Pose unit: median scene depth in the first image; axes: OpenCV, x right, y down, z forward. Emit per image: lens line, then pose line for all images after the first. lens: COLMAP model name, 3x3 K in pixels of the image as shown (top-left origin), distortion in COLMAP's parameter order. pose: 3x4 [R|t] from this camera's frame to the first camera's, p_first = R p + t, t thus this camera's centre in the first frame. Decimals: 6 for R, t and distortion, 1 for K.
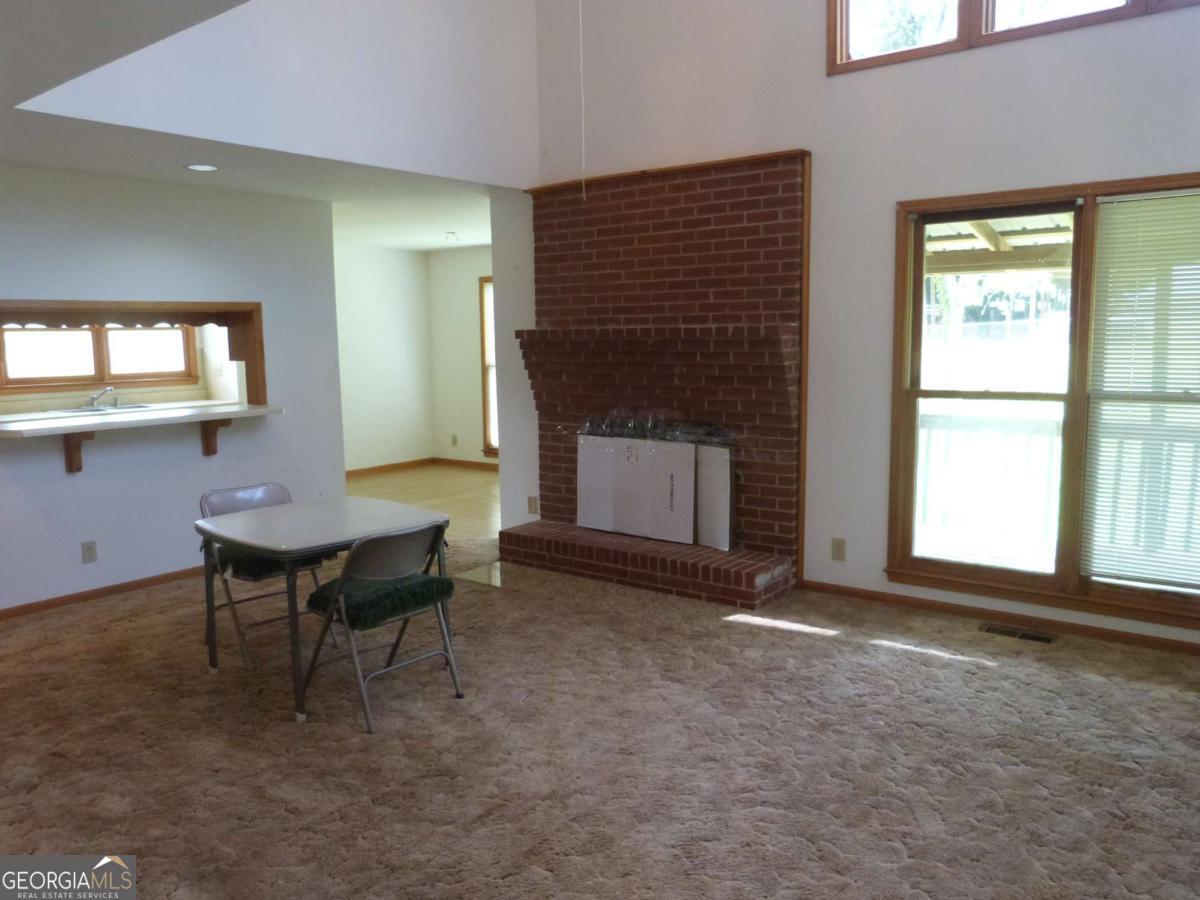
lens RADIAL K [[904.8, 0, 600.0], [0, 904.8, 450.0], [0, 0, 1]] dist [-0.005130, -0.003297]
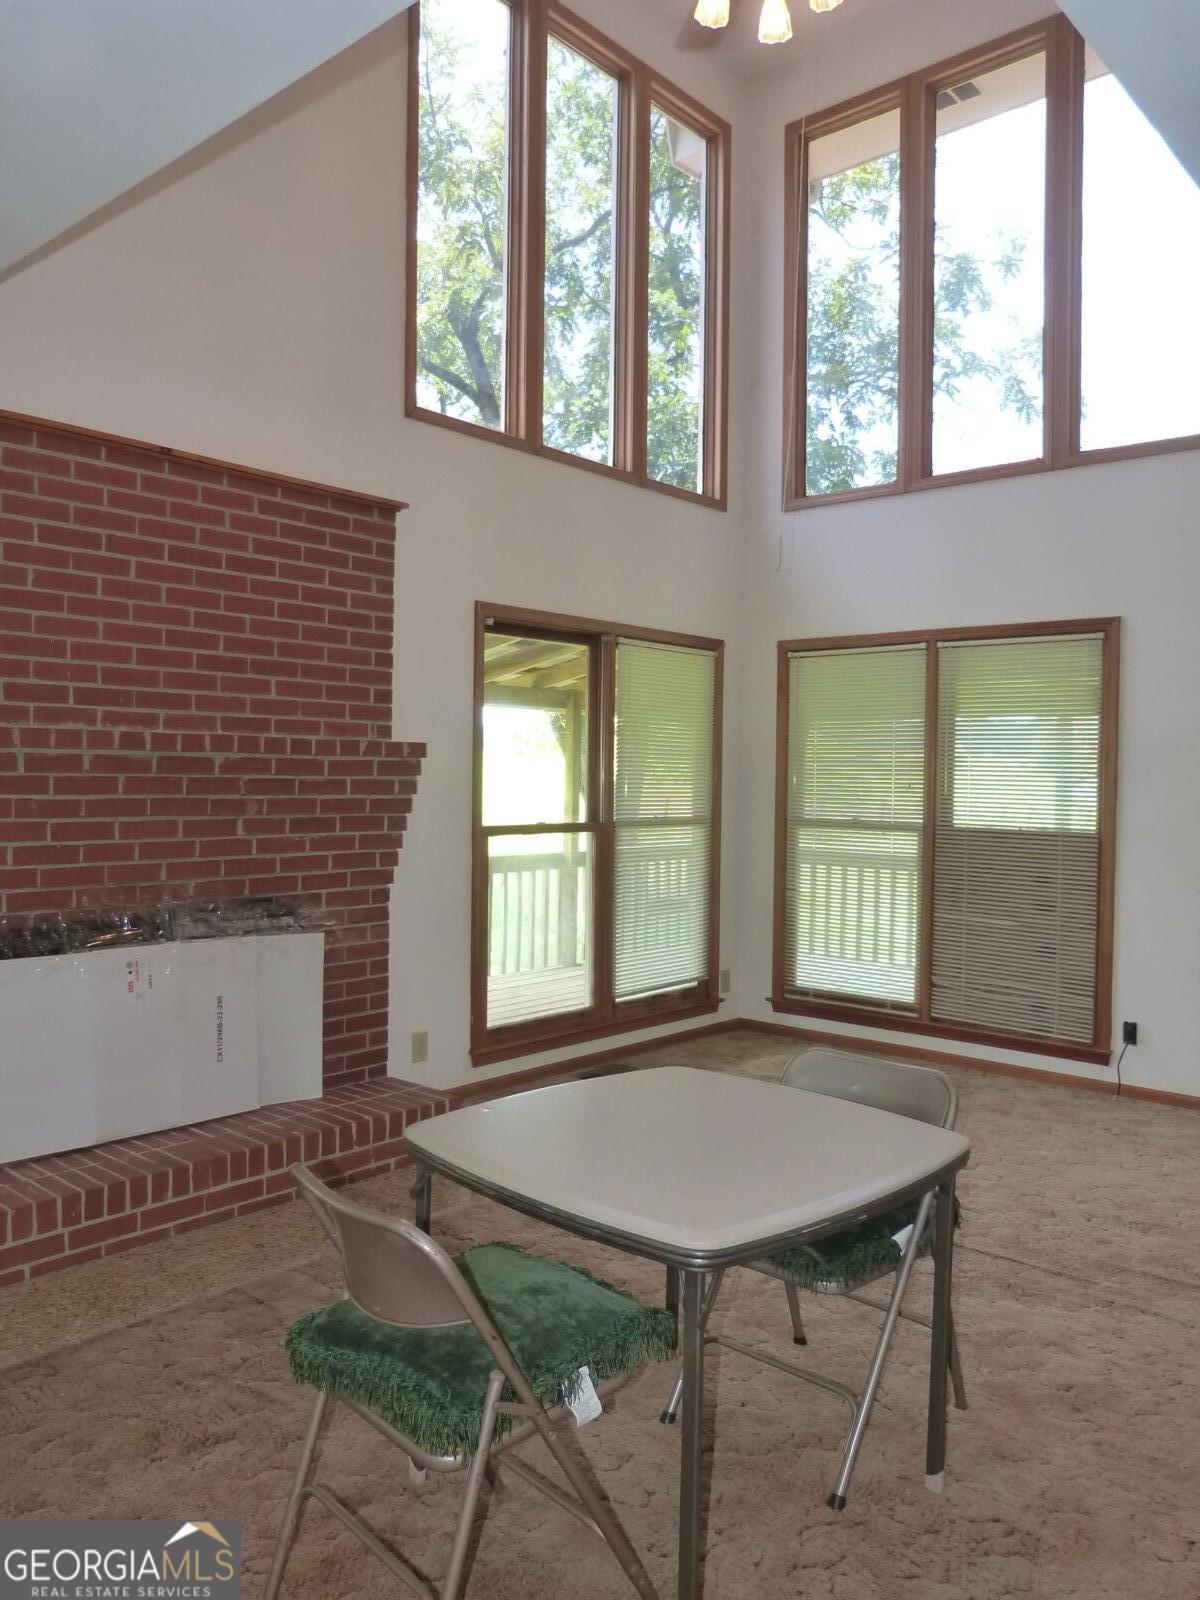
lens RADIAL K [[1206.4, 0, 600.0], [0, 1206.4, 800.0], [0, 0, 1]] dist [-0.005130, -0.003297]
pose [[0.058041, -0.007305, 0.998287, -0.705676], [0.111798, 0.993731, 0.000772, -0.073873], [-0.992035, 0.111562, 0.058493, 0.769966]]
